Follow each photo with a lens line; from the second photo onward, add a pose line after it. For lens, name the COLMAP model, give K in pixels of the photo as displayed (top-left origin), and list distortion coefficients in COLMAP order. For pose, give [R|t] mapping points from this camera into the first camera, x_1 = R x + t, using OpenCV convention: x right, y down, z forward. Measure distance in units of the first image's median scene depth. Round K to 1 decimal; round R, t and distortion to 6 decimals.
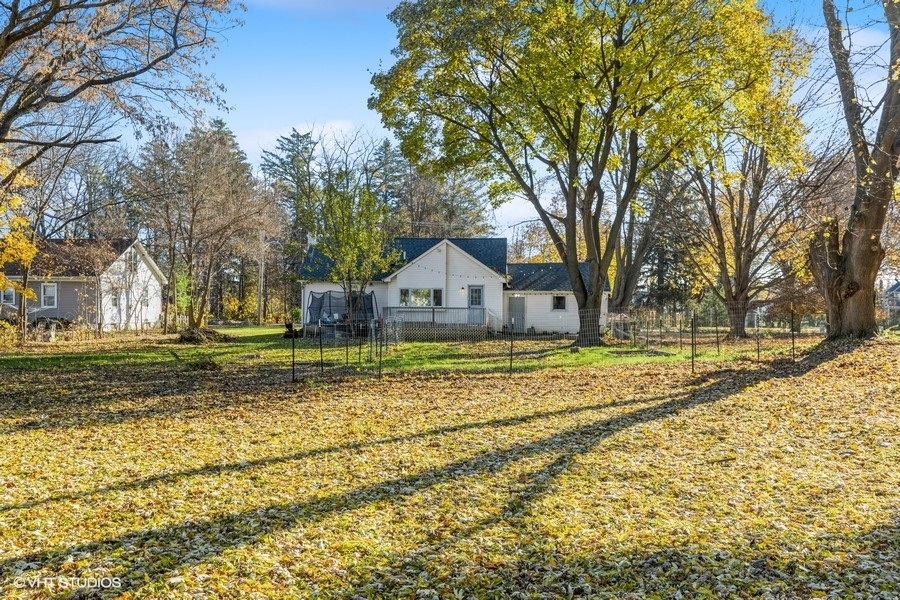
lens RADIAL K [[907.9, 0, 450.3], [0, 907.9, 301.0], [0, 0, 1]] dist [-0.001250, 0.000000]
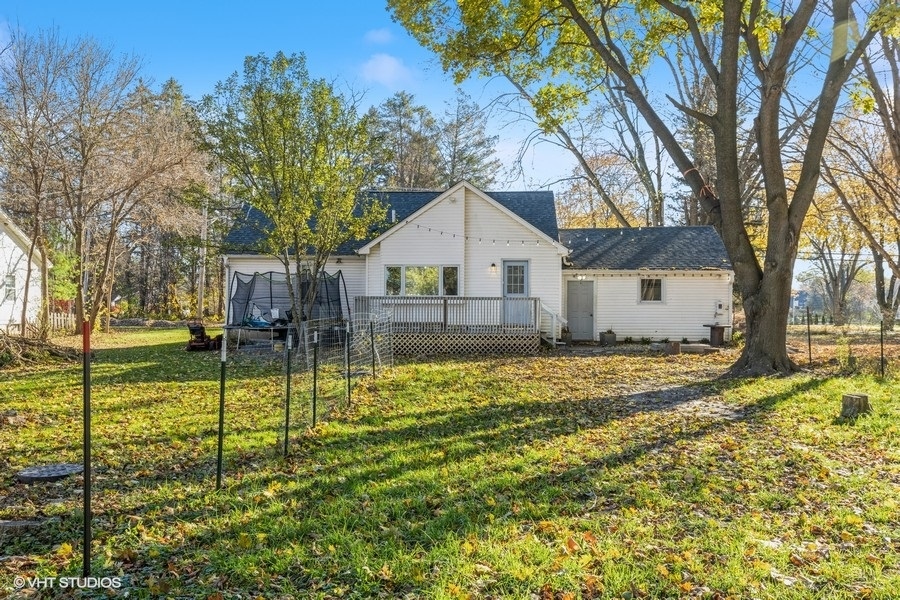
lens RADIAL K [[855.6, 0, 449.6], [0, 855.6, 299.6], [0, 0, 1]] dist [0.007565, 0.000000]
pose [[0.999882, -0.003604, 0.014963, -0.022293], [0.003601, 0.999994, 0.000169, 0.007933], [-0.014964, -0.000115, 0.999888, 0.443730]]
